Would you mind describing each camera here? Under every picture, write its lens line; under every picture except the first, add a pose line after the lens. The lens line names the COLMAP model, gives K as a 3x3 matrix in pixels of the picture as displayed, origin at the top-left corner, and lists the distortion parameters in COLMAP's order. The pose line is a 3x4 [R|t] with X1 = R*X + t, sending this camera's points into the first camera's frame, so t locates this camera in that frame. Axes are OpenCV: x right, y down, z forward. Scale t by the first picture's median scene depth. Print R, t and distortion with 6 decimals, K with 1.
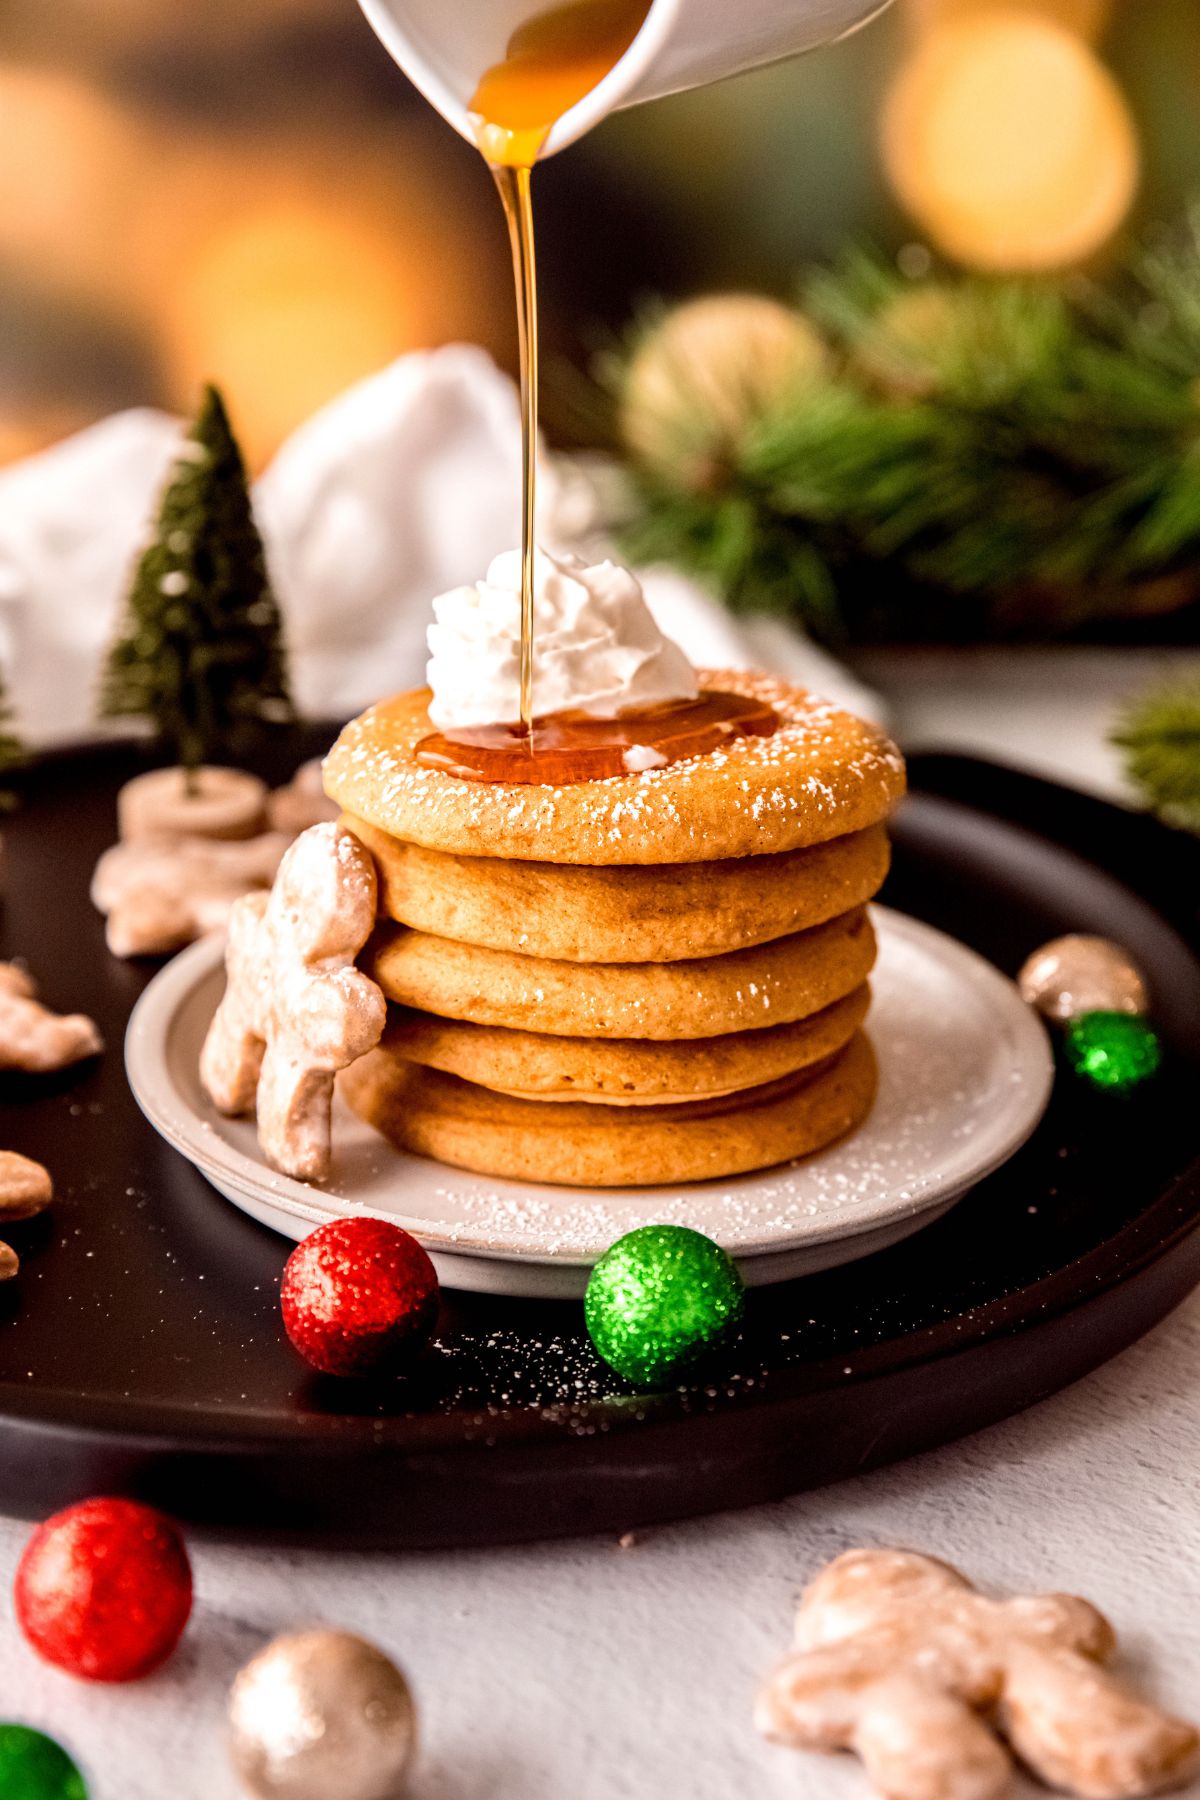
lens RADIAL K [[2902.9, 0, 568.7], [0, 2902.9, 886.2], [0, 0, 1]] dist [0.060351, 0.000000]
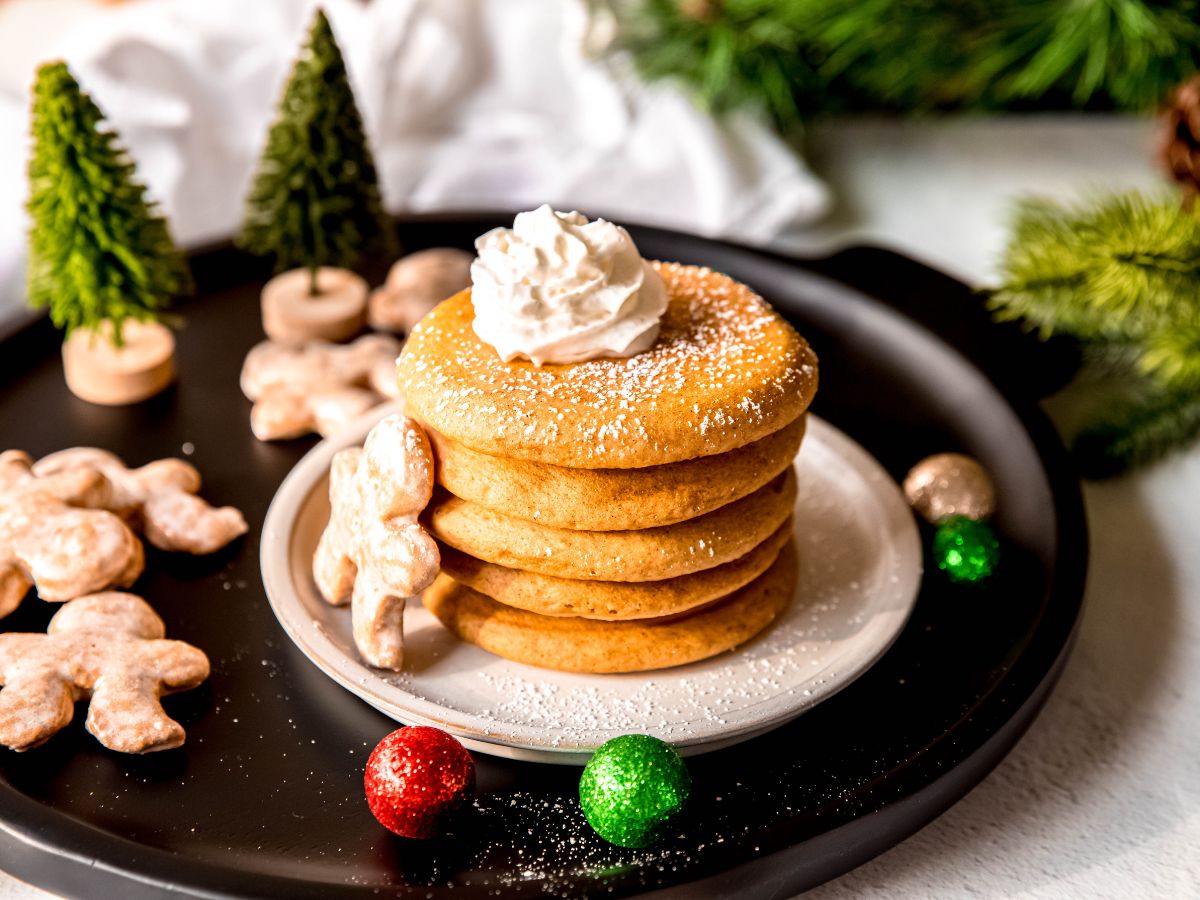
lens RADIAL K [[2162.6, 0, 571.3], [0, 2162.6, 434.8], [0, 0, 1]] dist [0.076404, 0.000000]
pose [[0.999521, 0.004816, -0.030571, 0.031978], [0.000452, 0.985441, 0.170020, -0.192115], [0.030945, -0.169952, 0.984966, -0.020294]]
